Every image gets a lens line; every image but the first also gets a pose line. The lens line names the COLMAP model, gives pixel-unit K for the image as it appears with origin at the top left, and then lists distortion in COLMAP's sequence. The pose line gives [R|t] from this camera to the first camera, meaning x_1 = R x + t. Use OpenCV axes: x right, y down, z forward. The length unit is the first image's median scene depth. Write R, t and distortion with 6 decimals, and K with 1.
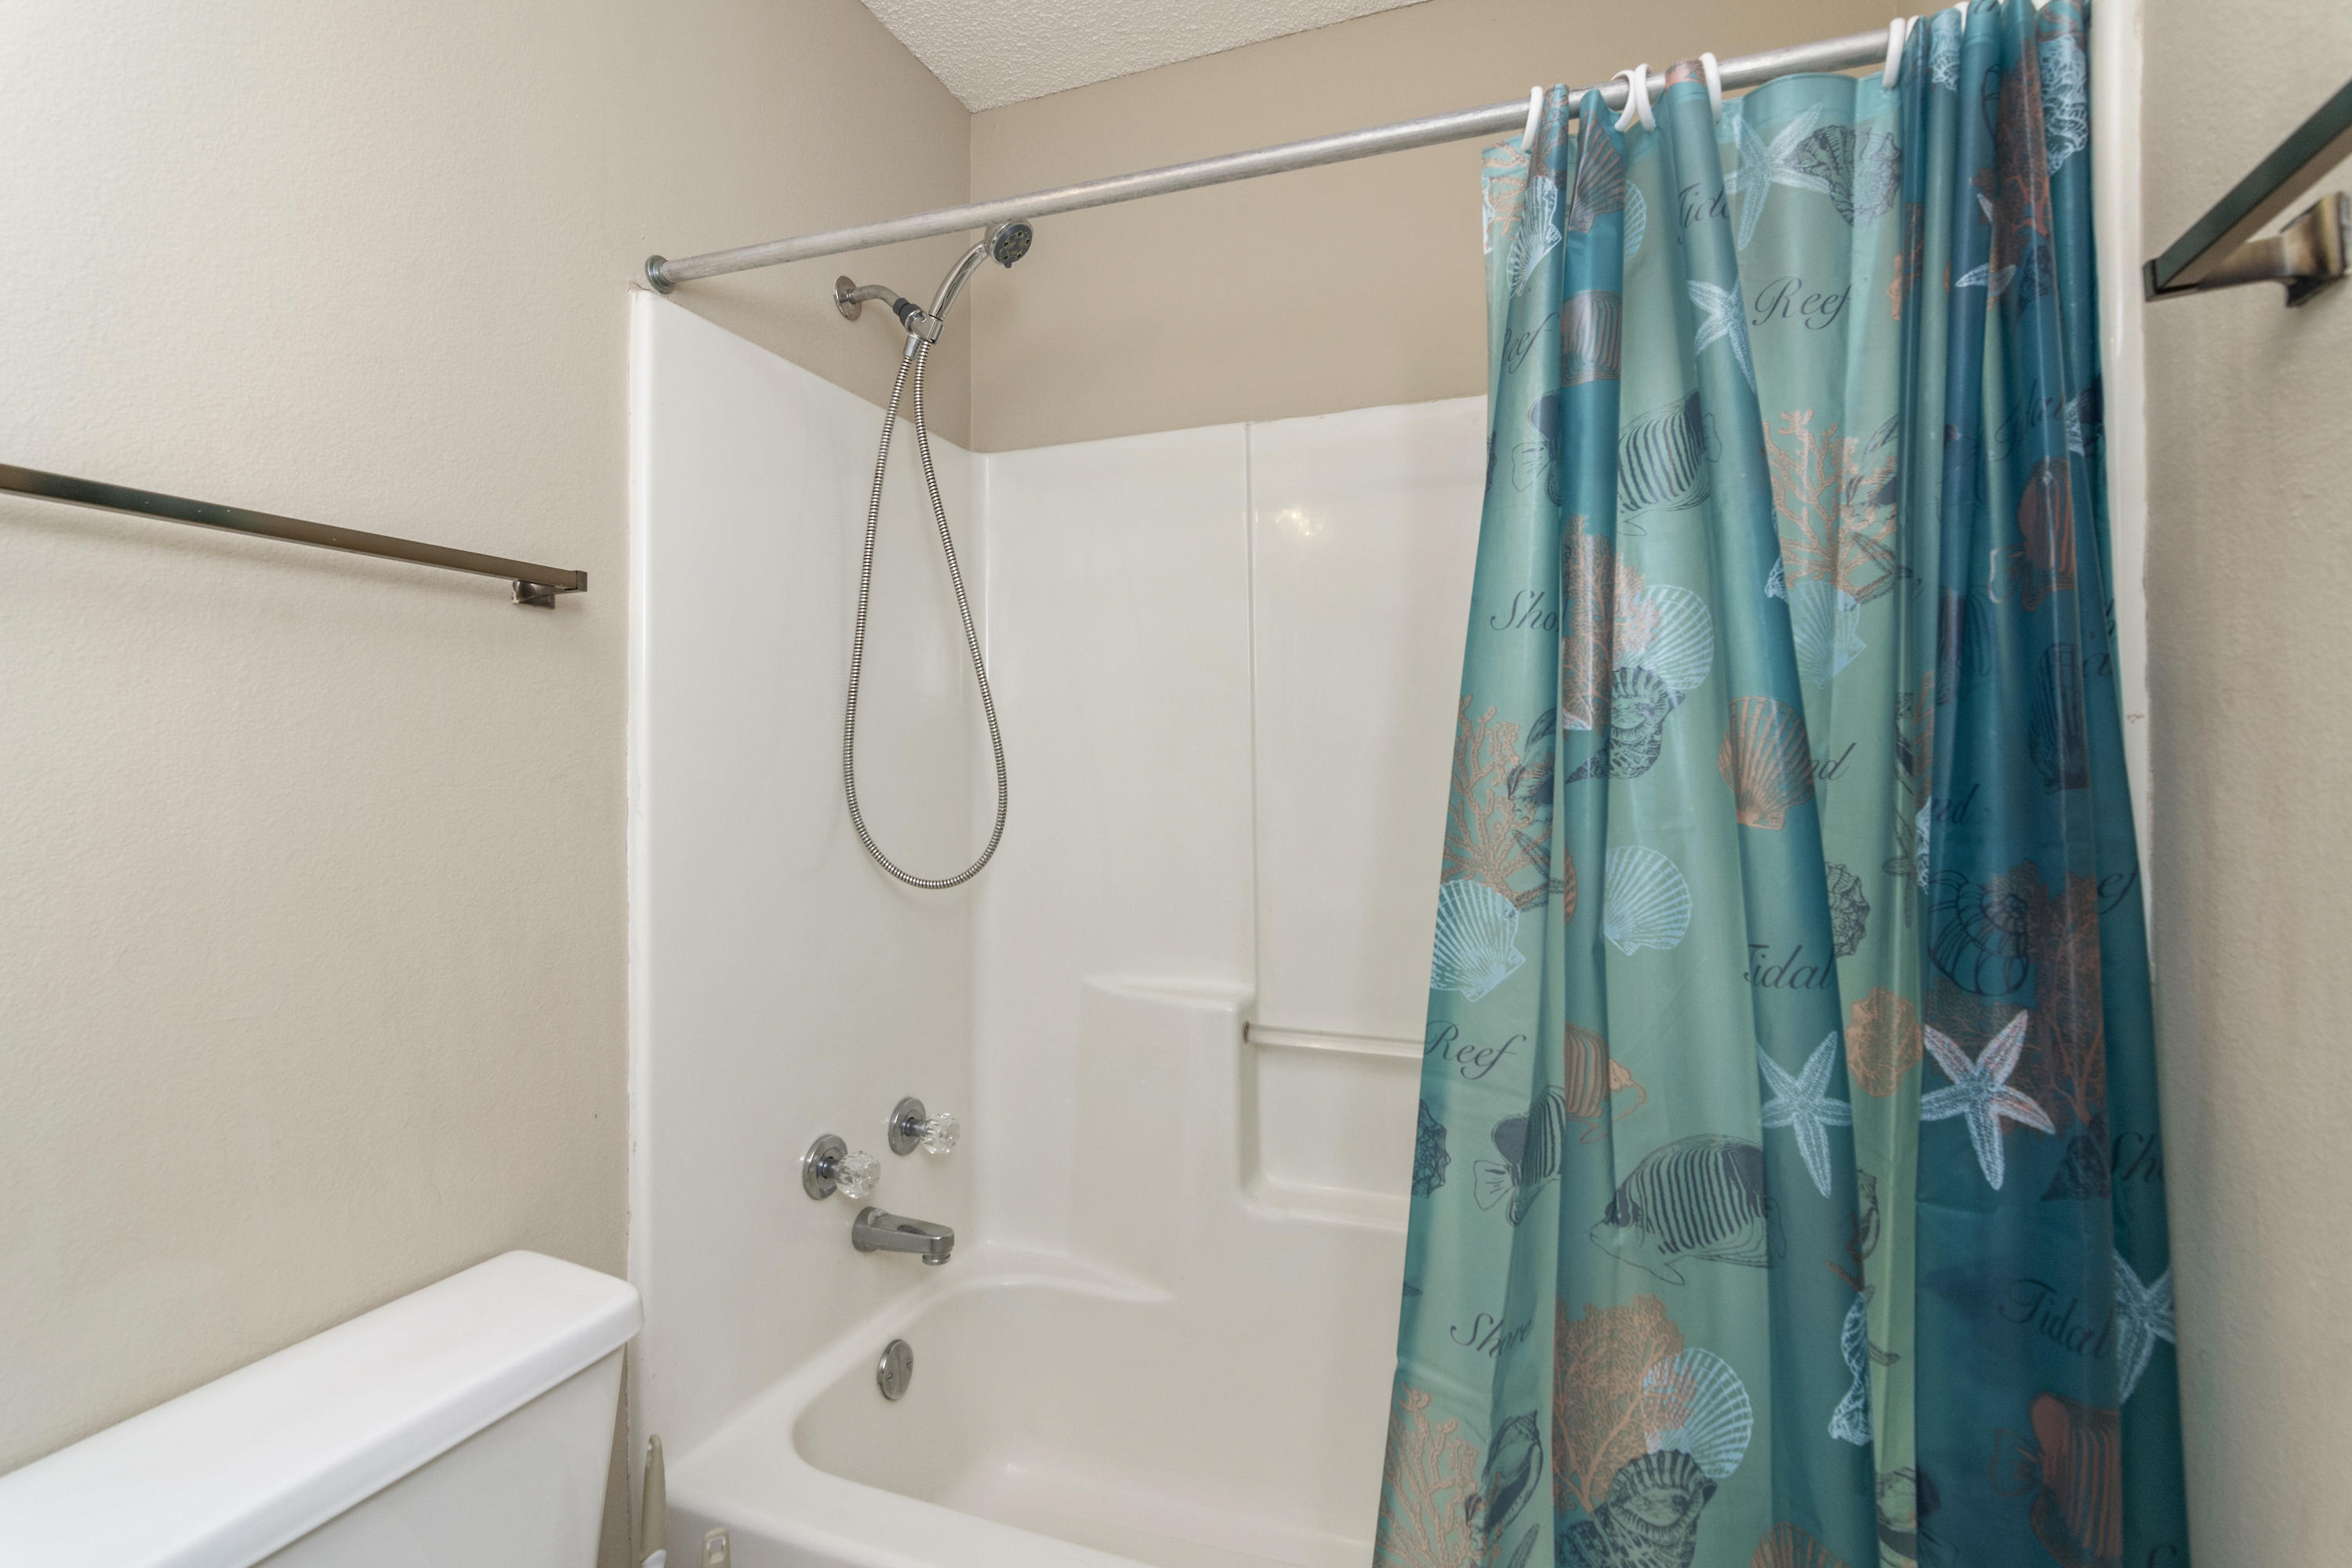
lens RADIAL K [[1140.4, 0, 1164.1], [0, 1140.4, 778.6], [0, 0, 1]] dist [-0.000081, 0.001345]
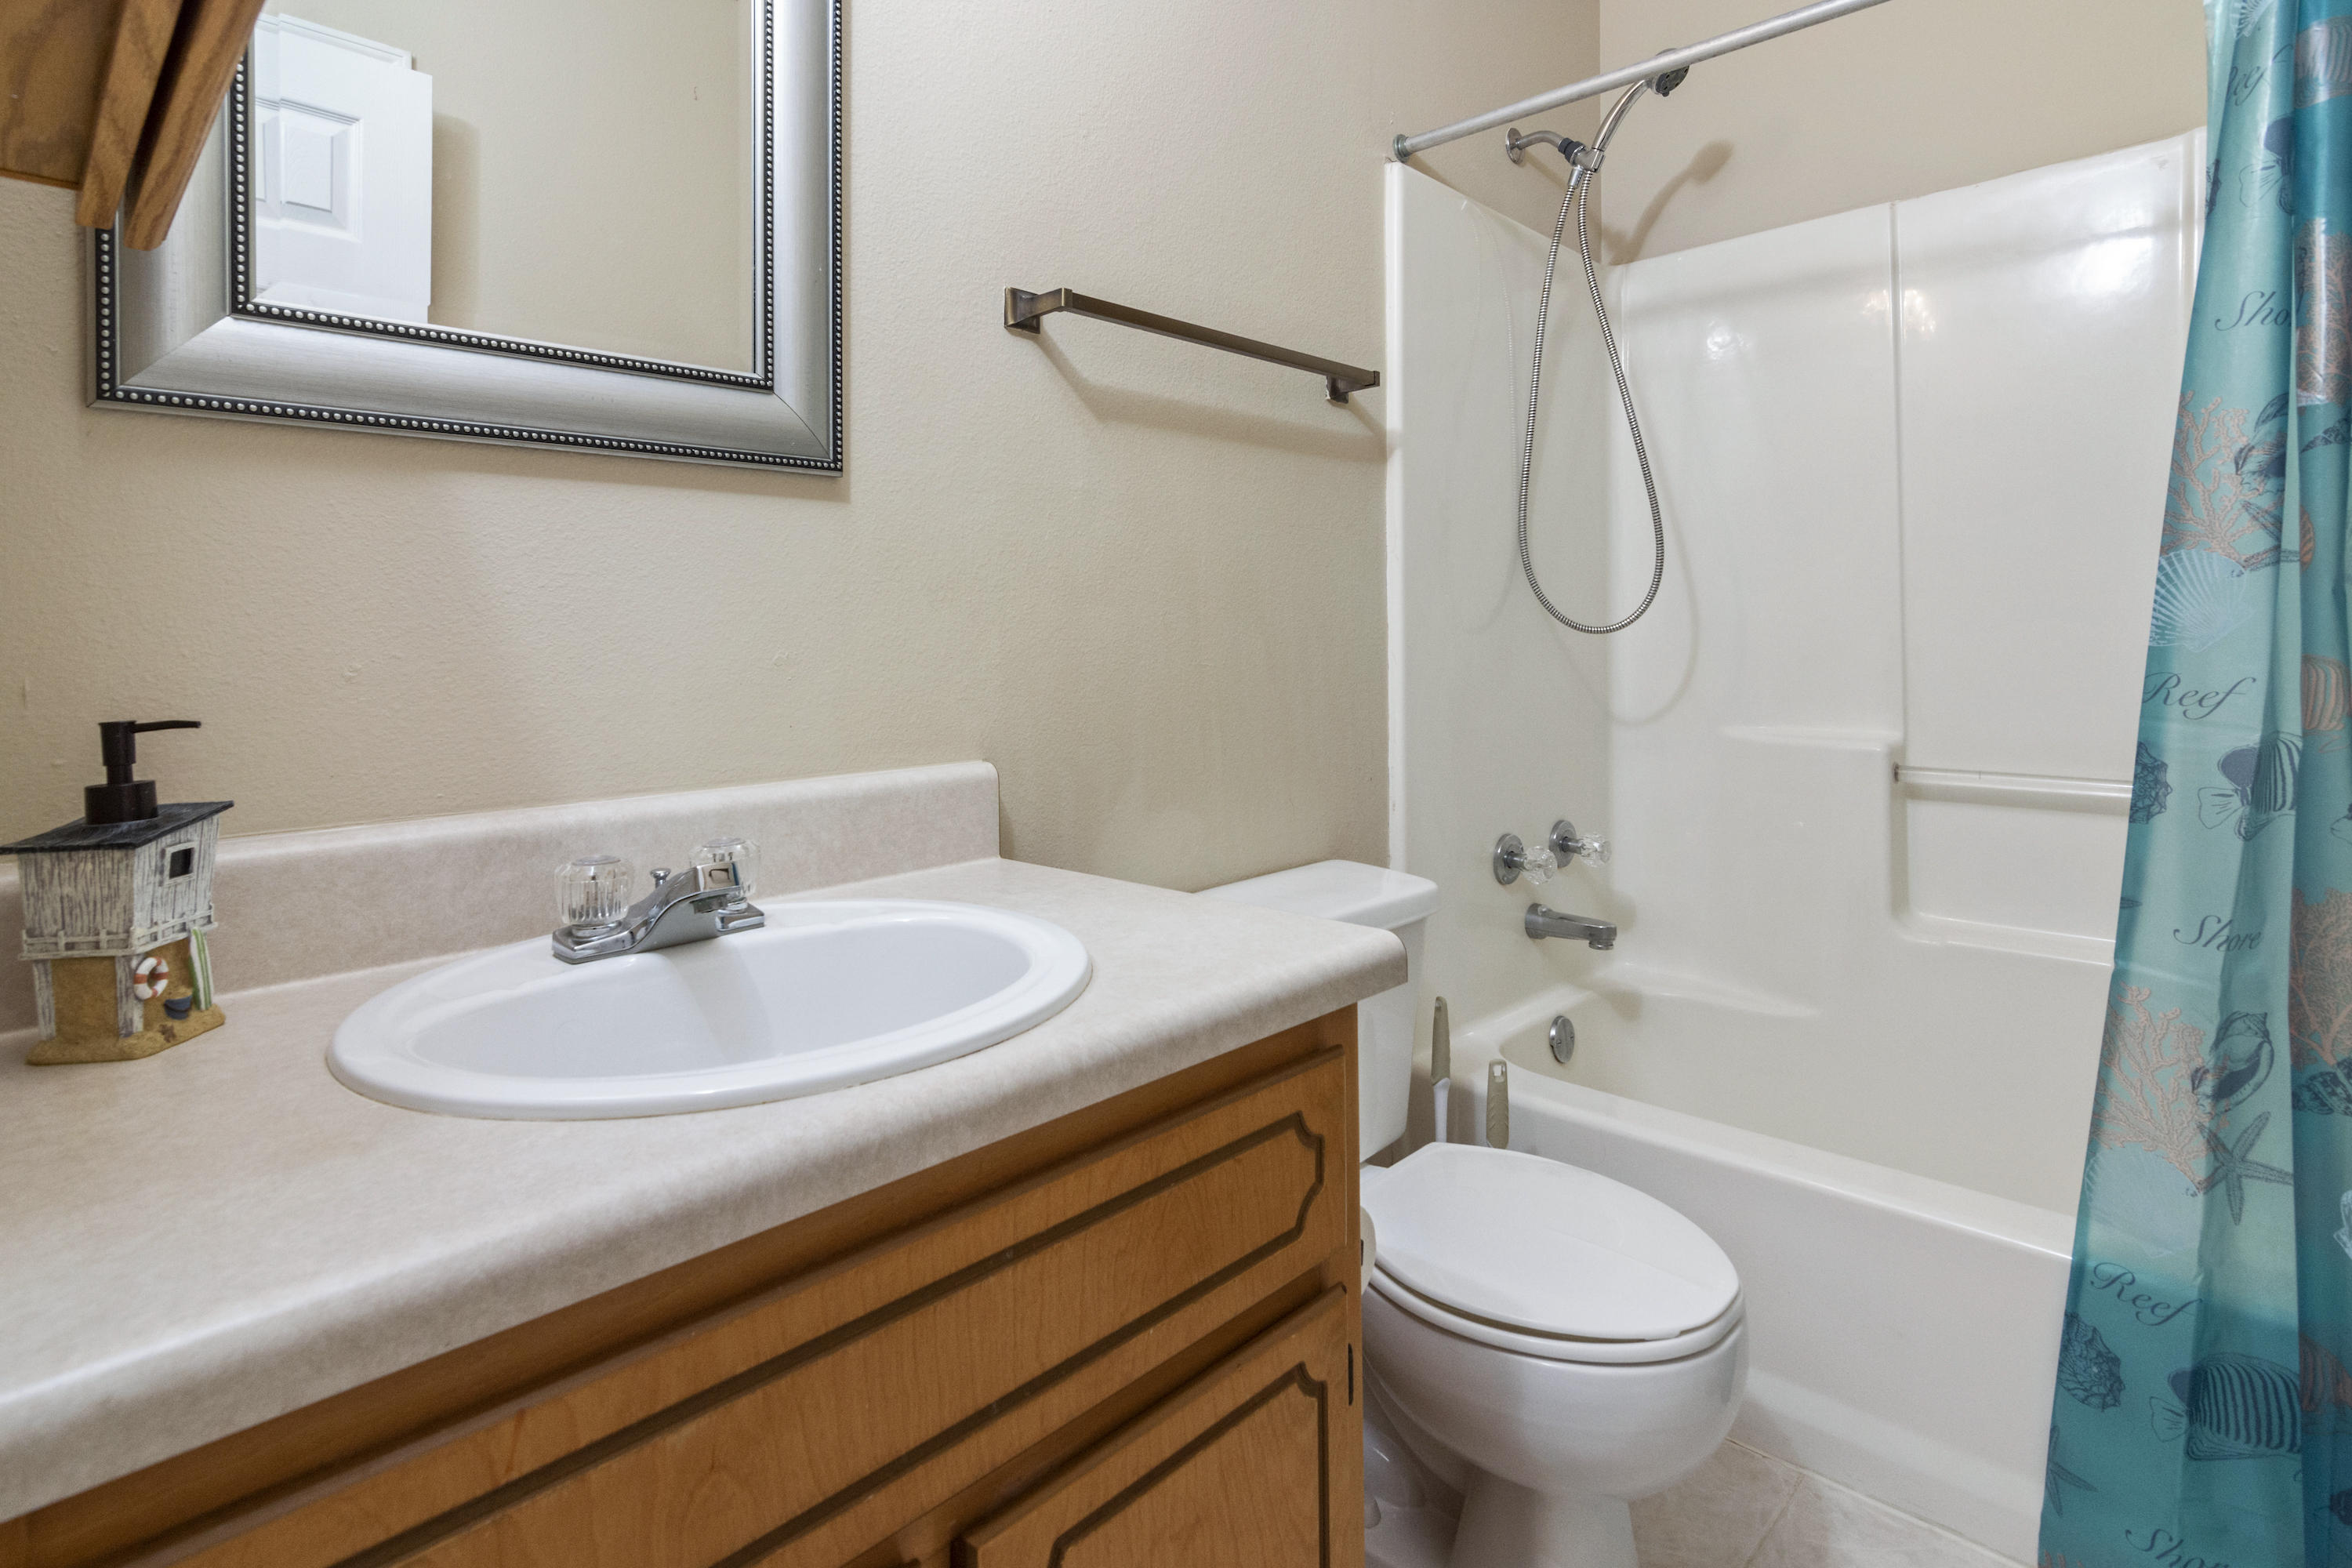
lens RADIAL K [[1140.4, 0, 1222.8], [0, 1140.4, 625.1], [0, 0, 1]] dist [-0.000081, 0.001345]
pose [[0.924474, -0.001523, -0.381243, -0.201413], [0.001211, 0.999999, -0.001060, 0.166910], [0.381244, 0.000519, 0.924474, -0.449571]]
